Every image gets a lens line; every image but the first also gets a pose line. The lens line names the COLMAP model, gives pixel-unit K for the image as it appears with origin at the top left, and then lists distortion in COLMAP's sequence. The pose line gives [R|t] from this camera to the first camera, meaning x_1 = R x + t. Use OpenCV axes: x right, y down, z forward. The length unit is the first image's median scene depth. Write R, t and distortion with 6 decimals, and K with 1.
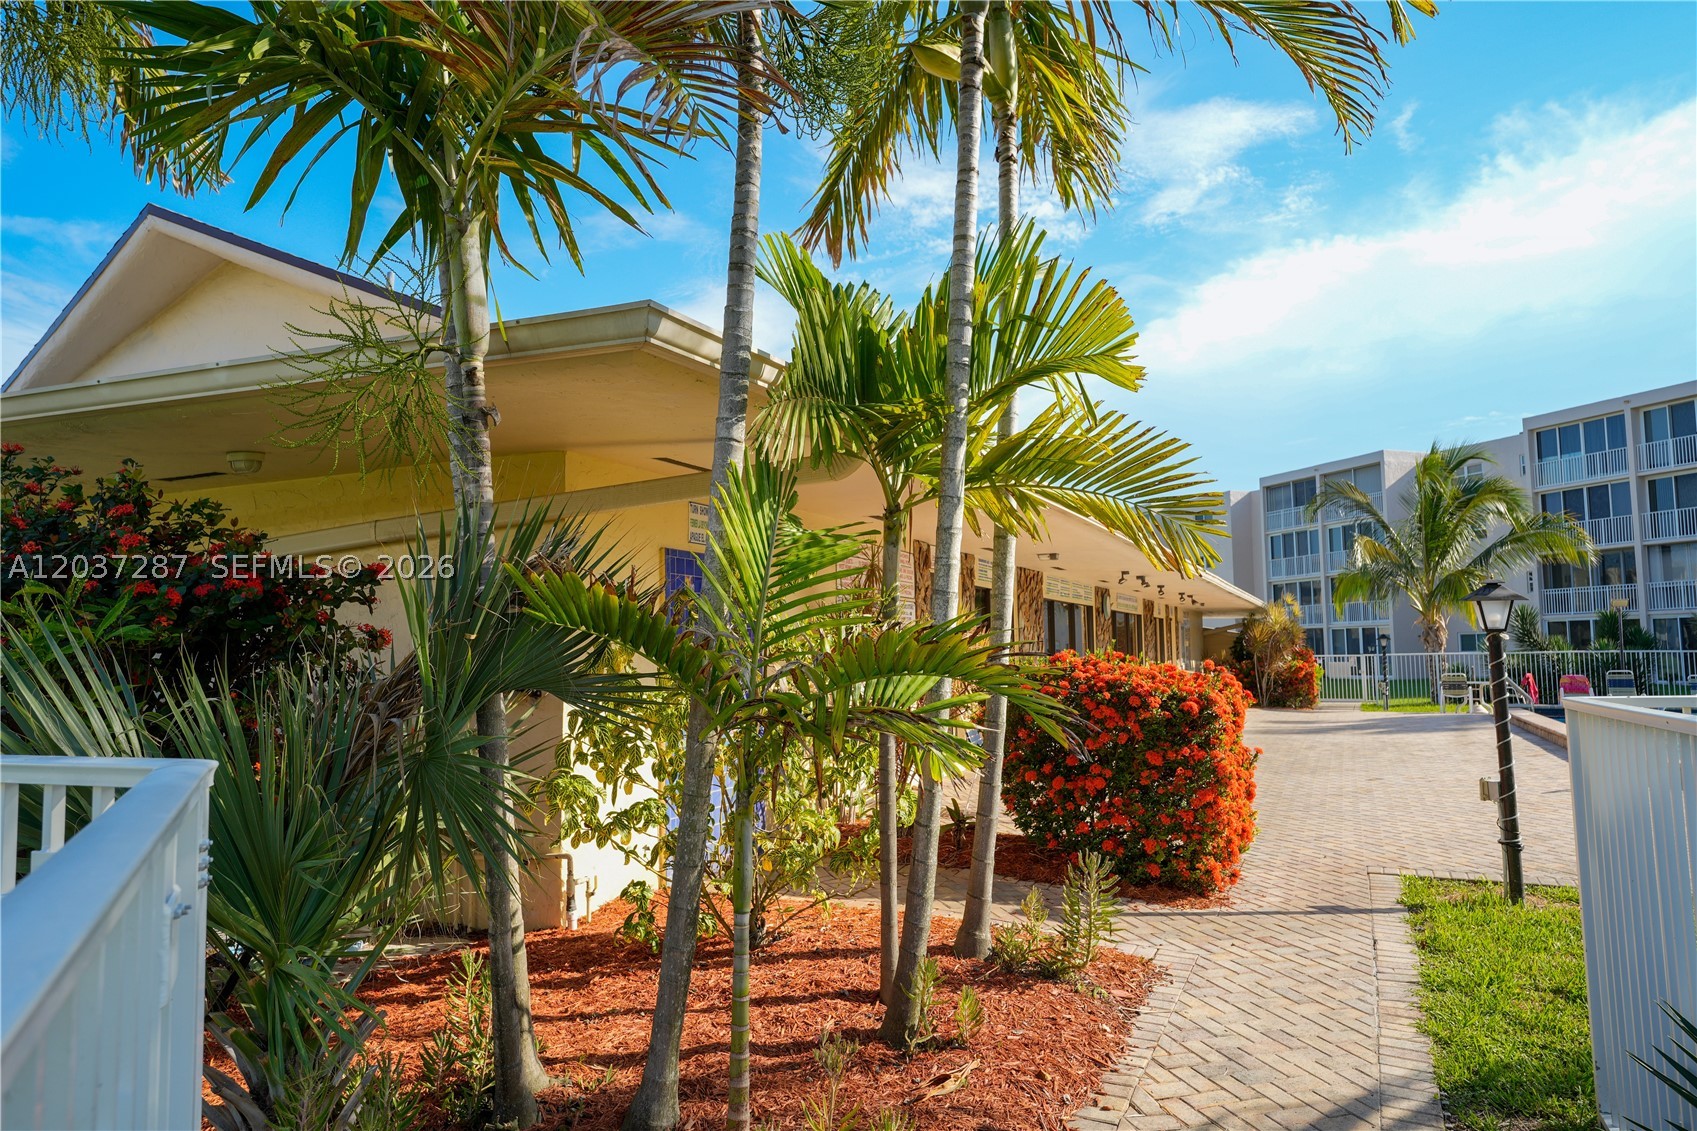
lens RADIAL K [[1083.9, 0, 837.5], [0, 1083.9, 574.8], [0, 0, 1]] dist [0.017310, -0.003750]
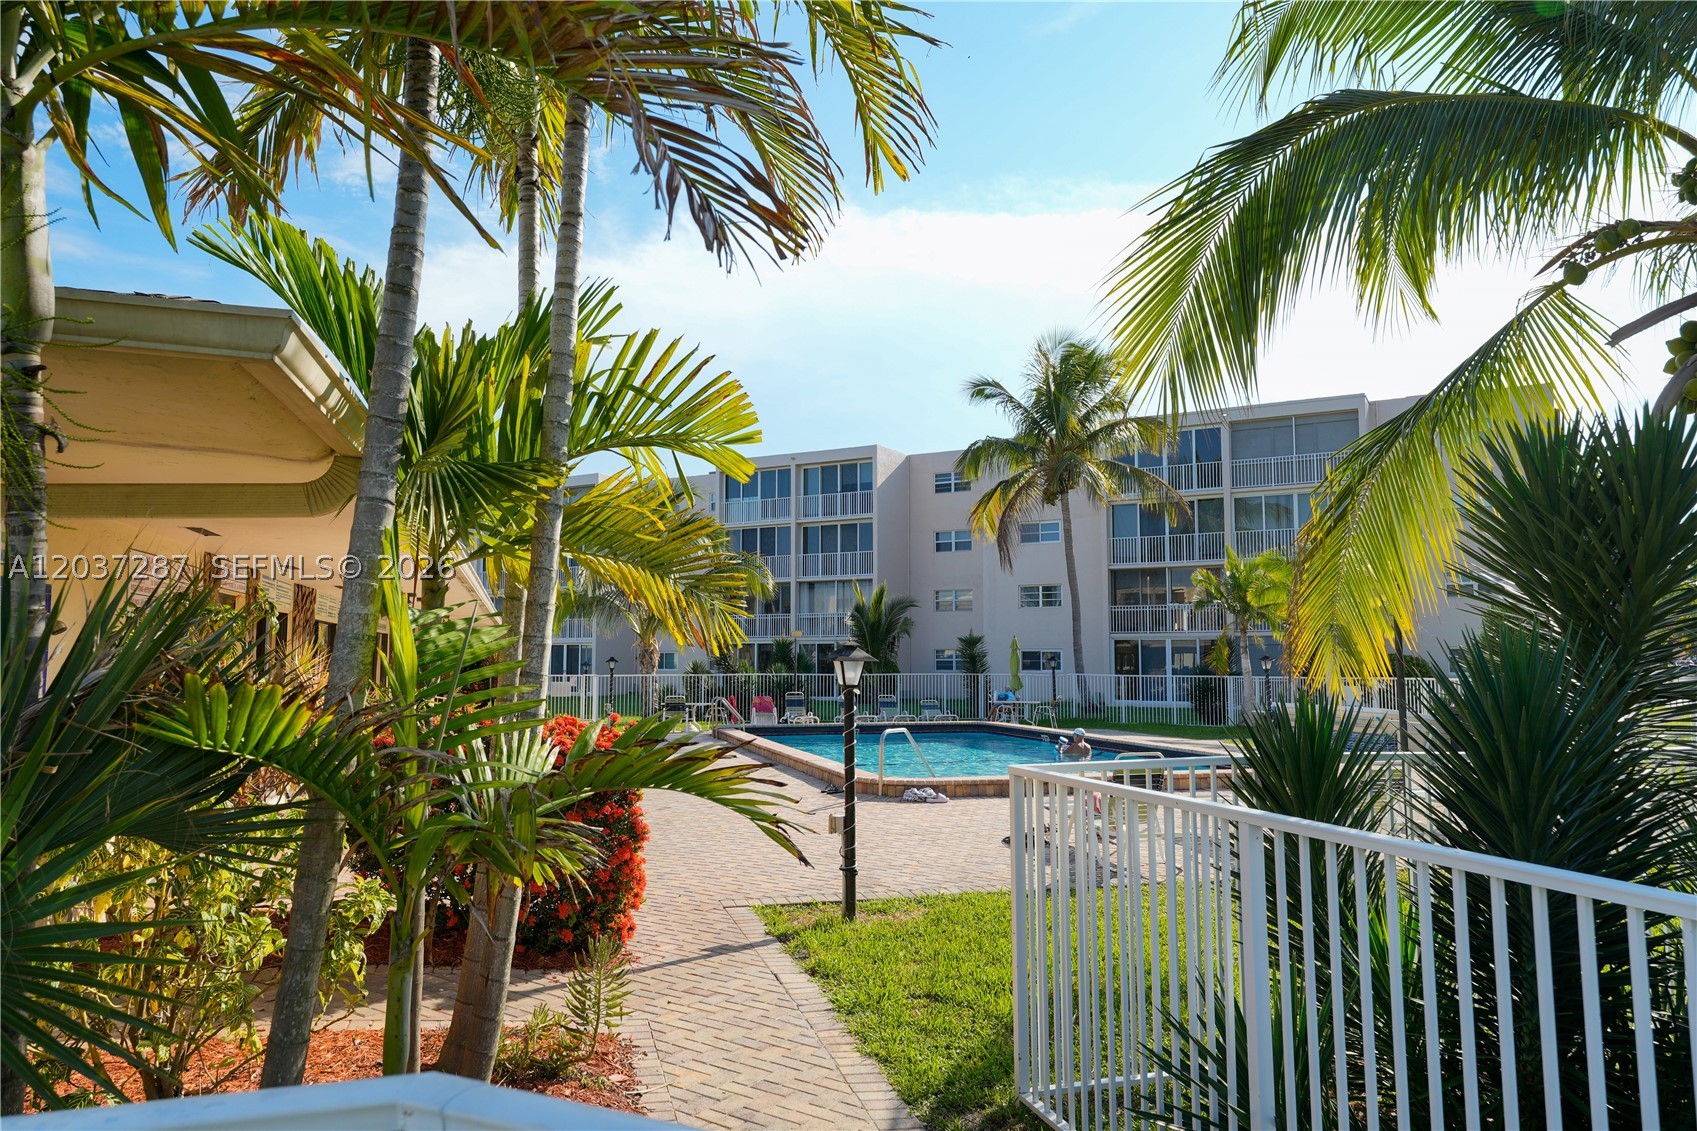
lens RADIAL K [[1161.5, 0, 849.5], [0, 1161.5, 572.6], [0, 0, 1]] dist [0.017952, -0.009939]
pose [[0.761403, 0.063668, 0.645144, -0.204313], [-0.059509, 0.997828, -0.028242, -0.035012], [-0.645541, -0.016888, 0.763539, 0.056714]]
